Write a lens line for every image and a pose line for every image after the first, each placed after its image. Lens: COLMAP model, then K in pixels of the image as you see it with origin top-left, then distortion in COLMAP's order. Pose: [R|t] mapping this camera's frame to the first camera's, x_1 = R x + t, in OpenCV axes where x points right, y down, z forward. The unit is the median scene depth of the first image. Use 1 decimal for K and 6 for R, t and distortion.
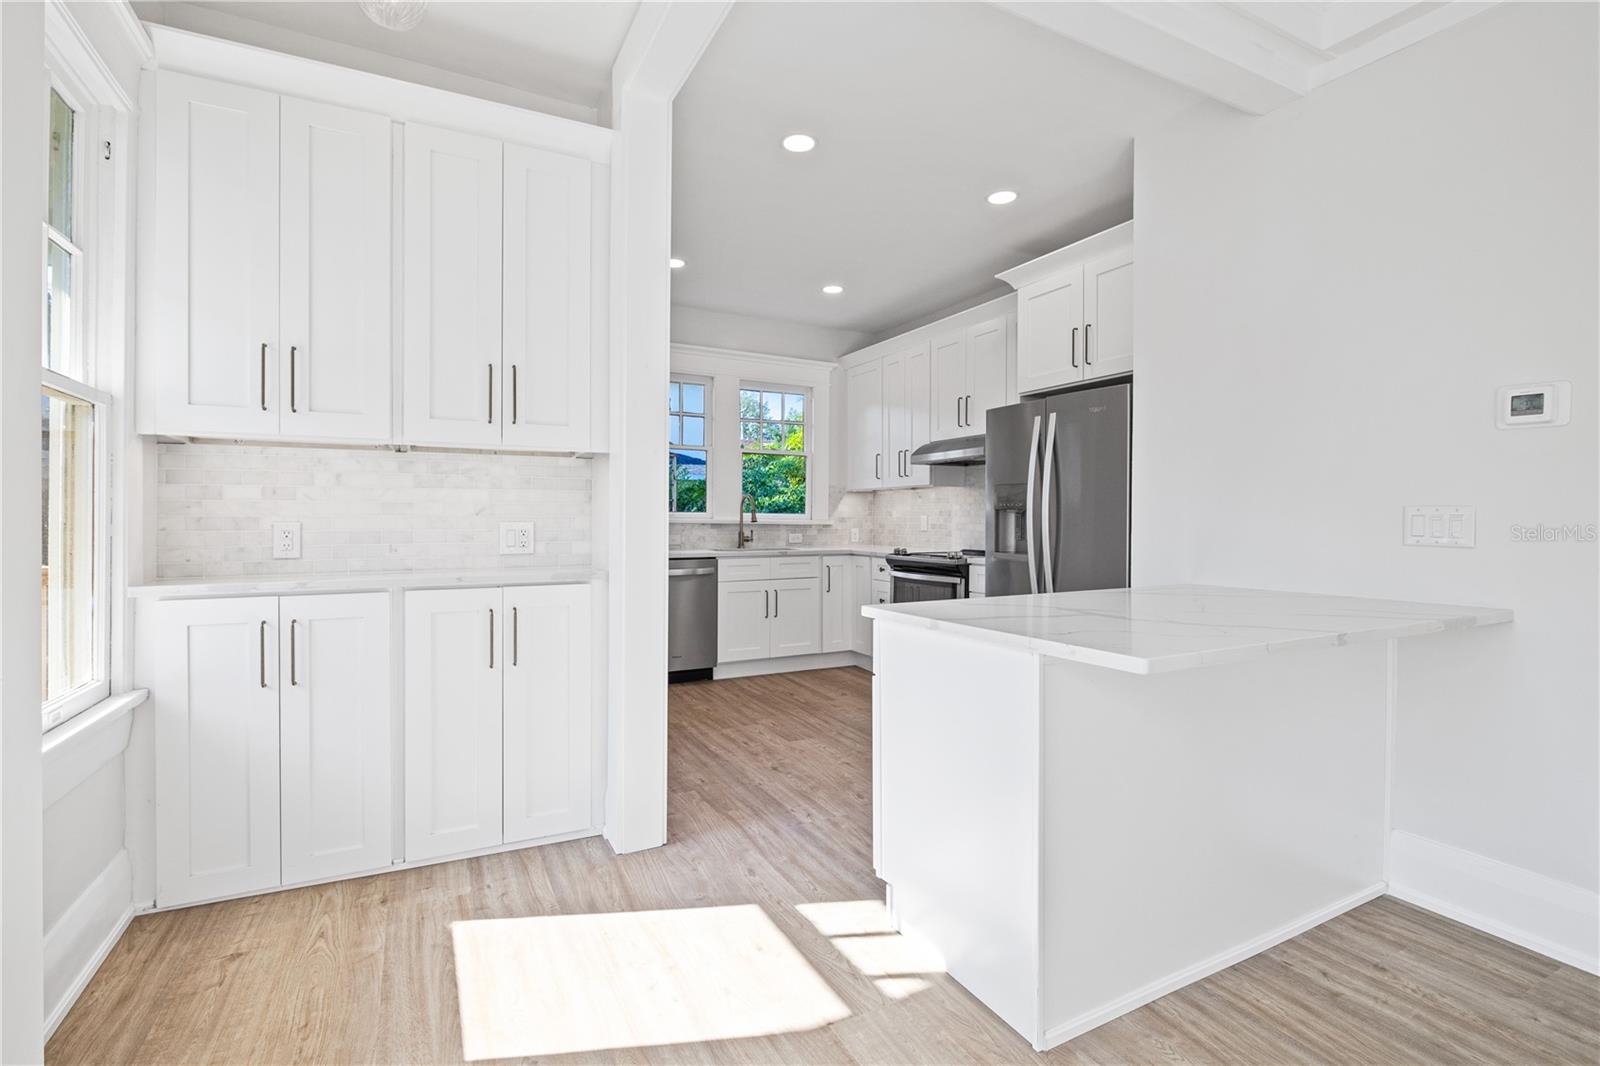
lens RADIAL K [[726.0, 0, 762.8], [0, 726.0, 514.8], [0, 0, 1]] dist [-0.003490, -0.000236]
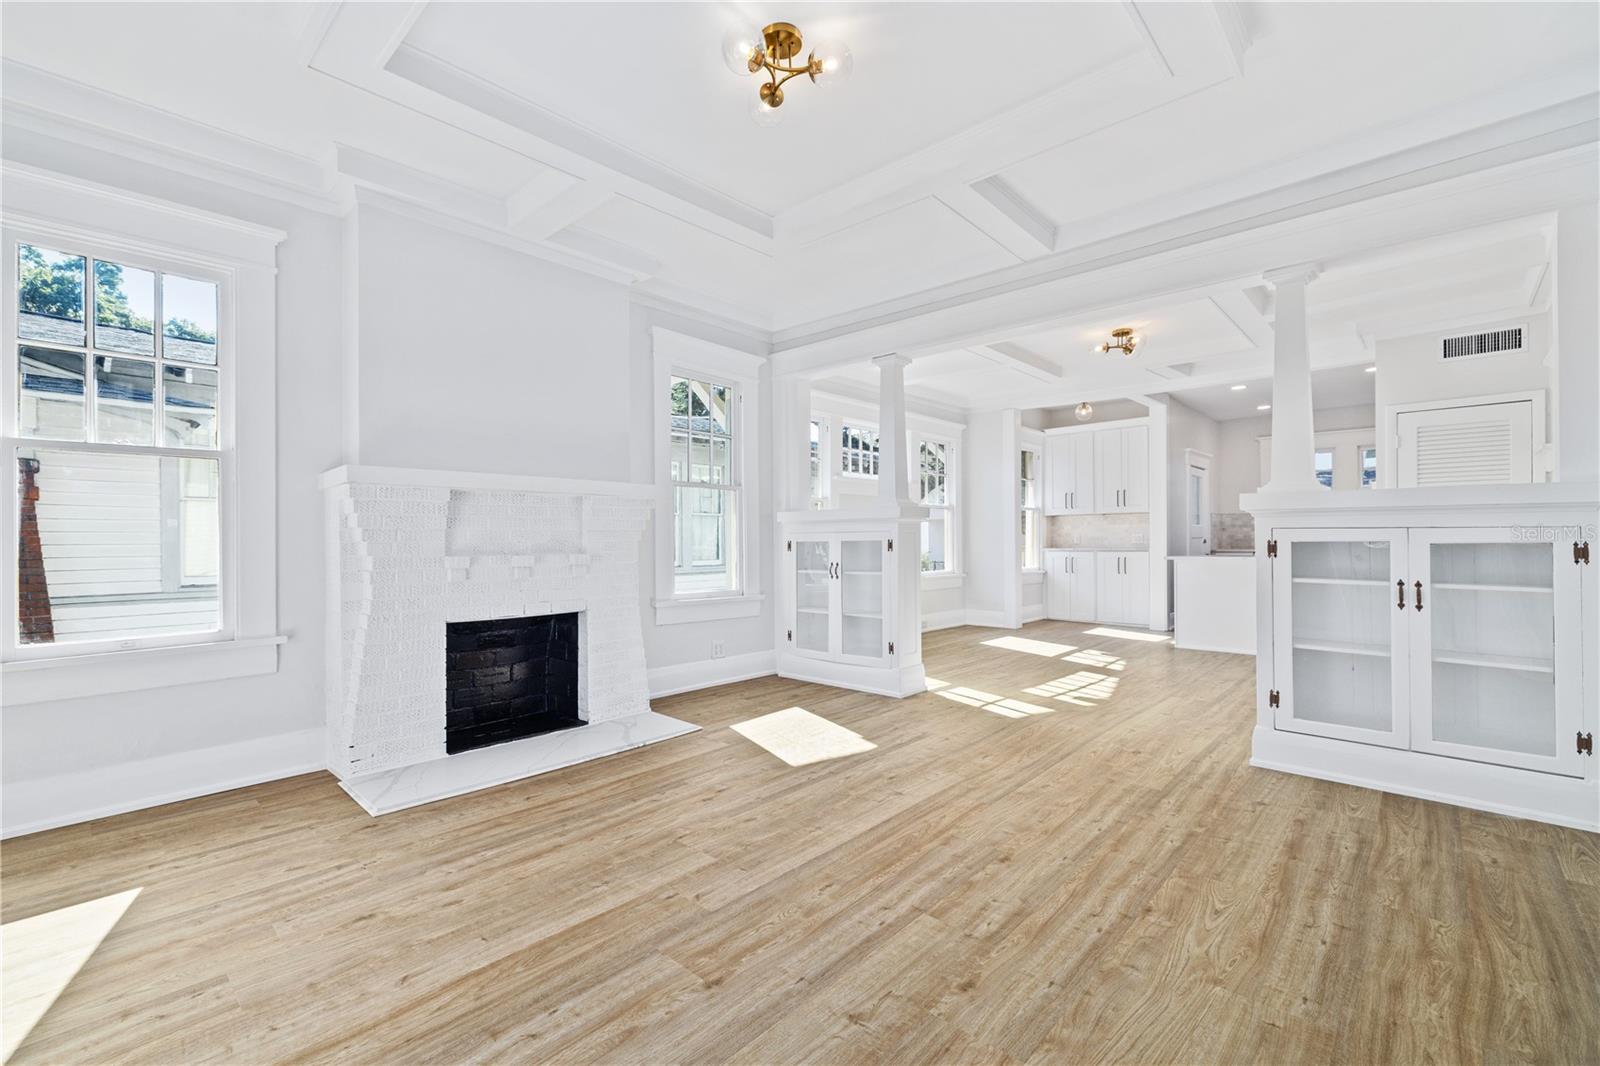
lens RADIAL K [[666.3, 0, 795.6], [0, 666.3, 540.2], [0, 0, 1]] dist [0.002013, 0.000664]
pose [[0.343368, -0.008026, -0.939167, 2.411234], [0.013543, 0.999902, -0.003594, 0.035900], [0.939103, -0.011485, 0.343443, -1.826374]]
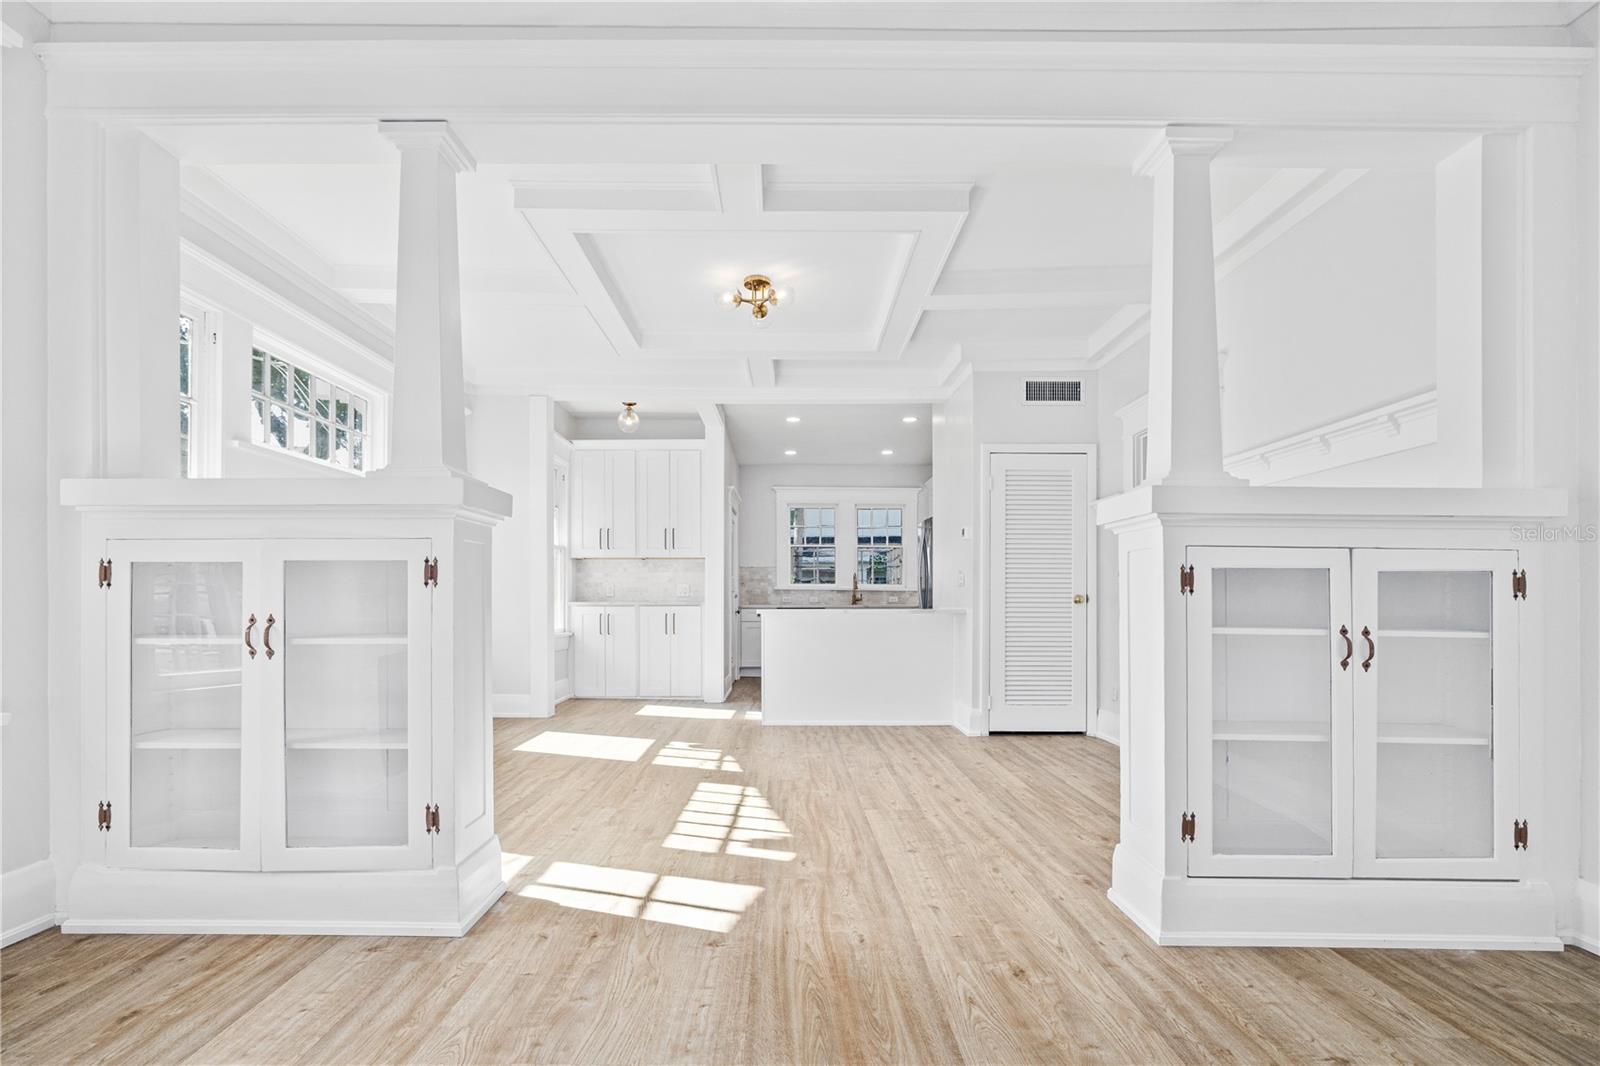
lens RADIAL K [[726.0, 0, 764.5], [0, 726.0, 606.6], [0, 0, 1]] dist [-0.003490, -0.000236]
pose [[0.882934, 0.000607, -0.469498, 1.441989], [0.004335, 0.999946, 0.009447, 0.083315], [0.469478, -0.010376, 0.882883, -1.485207]]
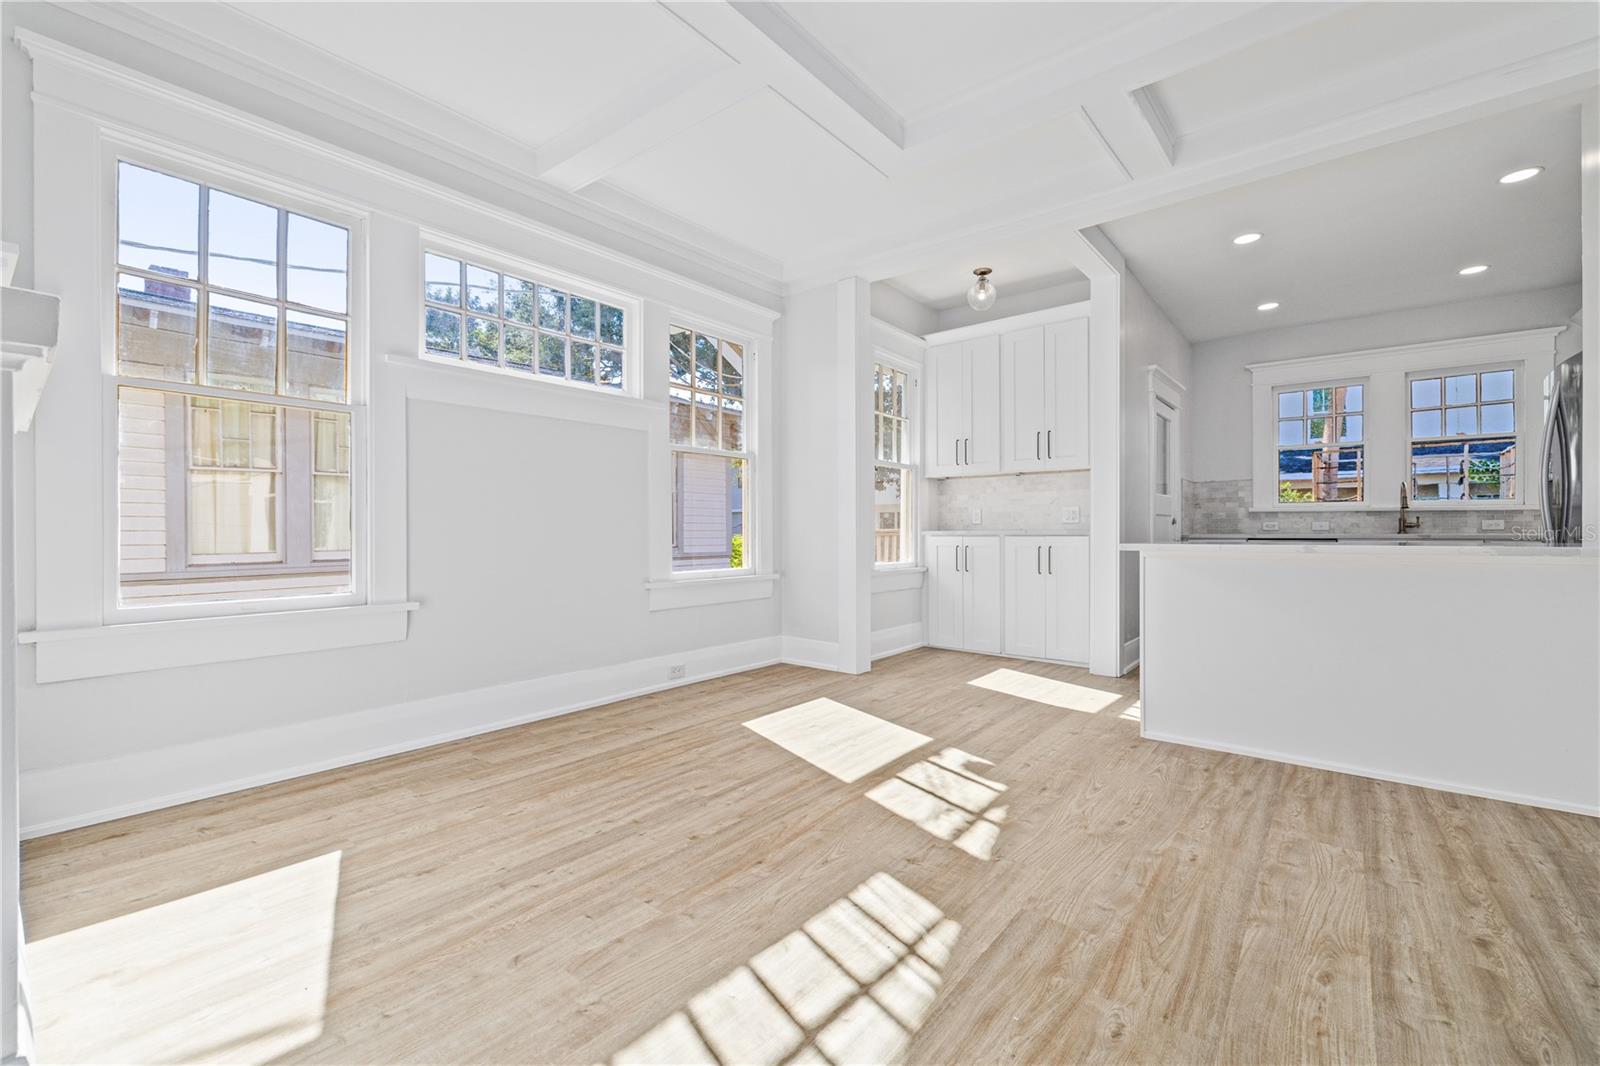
lens RADIAL K [[666.3, 0, 791.6], [0, 666.3, 531.5], [0, 0, 1]] dist [0.002013, 0.000664]
pose [[0.407810, -0.002158, -0.913064, 1.224529], [0.007776, 0.999969, 0.001110, 0.085440], [0.913034, -0.007552, 0.407814, -0.516654]]
